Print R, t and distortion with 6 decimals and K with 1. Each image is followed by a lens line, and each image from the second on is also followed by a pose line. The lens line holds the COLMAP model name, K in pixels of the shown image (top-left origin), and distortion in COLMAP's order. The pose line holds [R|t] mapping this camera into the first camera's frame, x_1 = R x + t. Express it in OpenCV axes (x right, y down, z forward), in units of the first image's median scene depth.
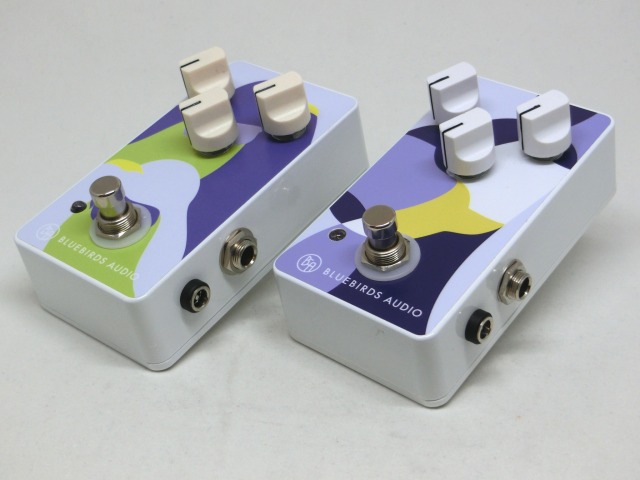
lens RADIAL K [[1079.1, 0, 319.1], [0, 1079.1, 238.4], [0, 0, 1]] dist [-0.068419, 0.000000]
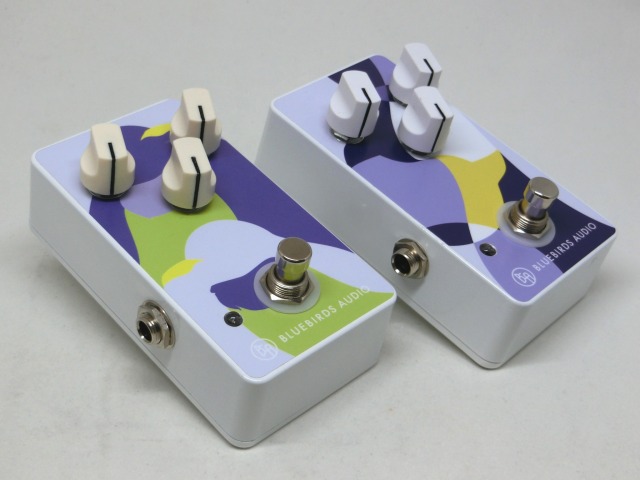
lens RADIAL K [[1079.1, 0, 321.0], [0, 1079.1, 241.5], [0, 0, 1]] dist [-0.068419, 0.000000]
pose [[0.045579, -0.558929, 0.827962, -0.830370], [0.499393, 0.730573, 0.465693, -0.563197], [-0.865176, 0.392253, 0.312424, 0.837268]]
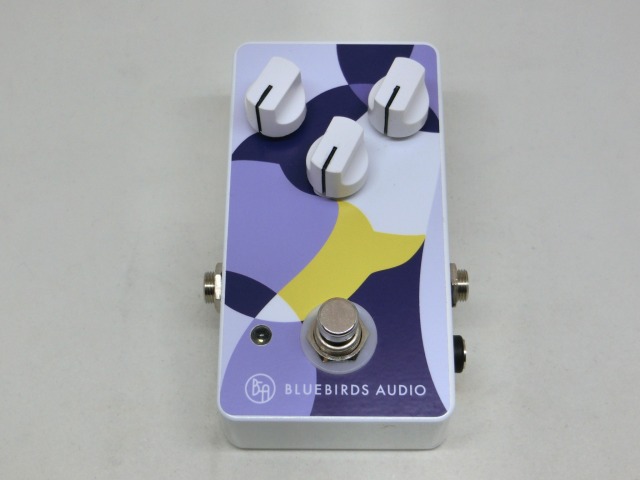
lens RADIAL K [[1079.1, 0, 321.1], [0, 1079.1, 237.9], [0, 0, 1]] dist [-0.068419, 0.000000]
pose [[0.776553, -0.496301, 0.388137, -0.236771], [0.338358, 0.848172, 0.407575, -0.397034], [-0.531487, -0.185174, 0.826579, 0.312431]]
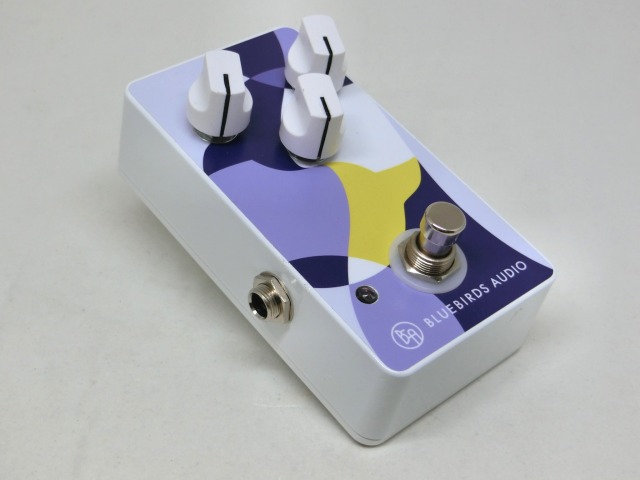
lens RADIAL K [[1079.1, 0, 321.0], [0, 1079.1, 238.7], [0, 0, 1]] dist [-0.068419, 0.000000]
pose [[0.154405, -0.594522, 0.789115, -0.578776], [0.507873, 0.732853, 0.452760, -0.402948], [-0.847481, 0.330862, 0.415098, 0.713310]]
